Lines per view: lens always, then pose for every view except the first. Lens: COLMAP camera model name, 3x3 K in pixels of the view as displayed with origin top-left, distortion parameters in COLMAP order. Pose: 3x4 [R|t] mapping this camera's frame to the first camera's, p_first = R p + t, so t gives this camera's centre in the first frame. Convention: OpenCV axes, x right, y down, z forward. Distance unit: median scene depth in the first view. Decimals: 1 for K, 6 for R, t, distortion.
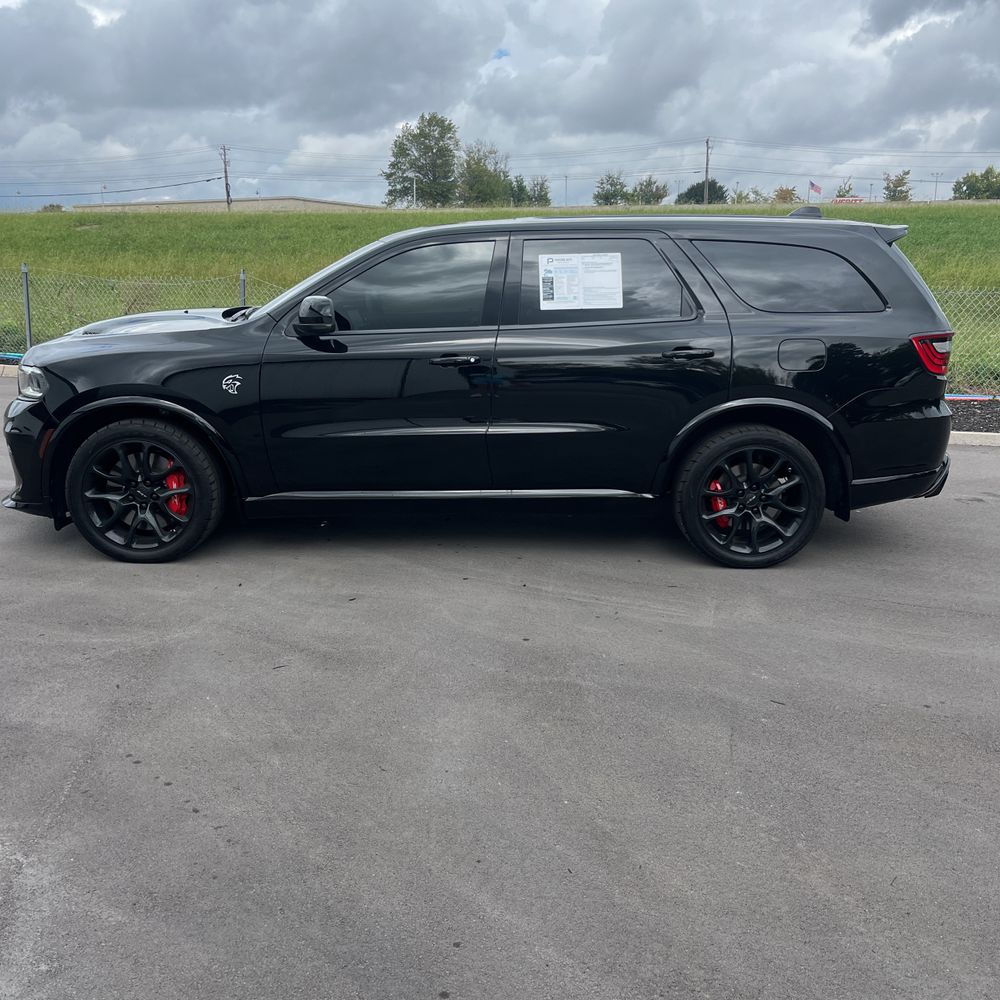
lens RADIAL K [[1031.5, 0, 501.2], [0, 1031.5, 479.4], [0, 0, 1]] dist [0.009576, 0.000116]
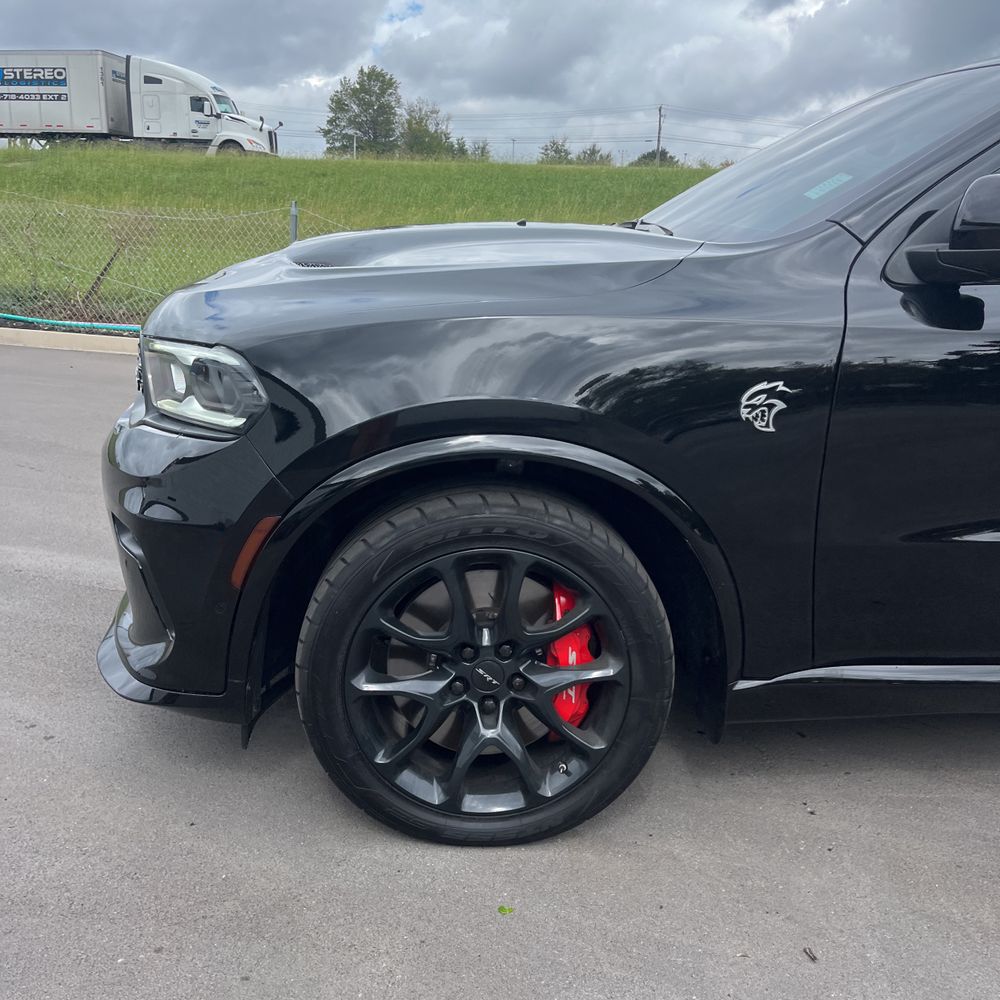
lens RADIAL K [[1022.7, 0, 504.5], [0, 1022.7, 504.5], [0, 0, 1]] dist [0.030405, -0.025642]
pose [[0.996931, 0.012995, 0.077193, -0.368268], [-0.017080, 0.998475, 0.052503, -0.071572], [-0.076393, -0.053660, 0.995633, 0.606391]]
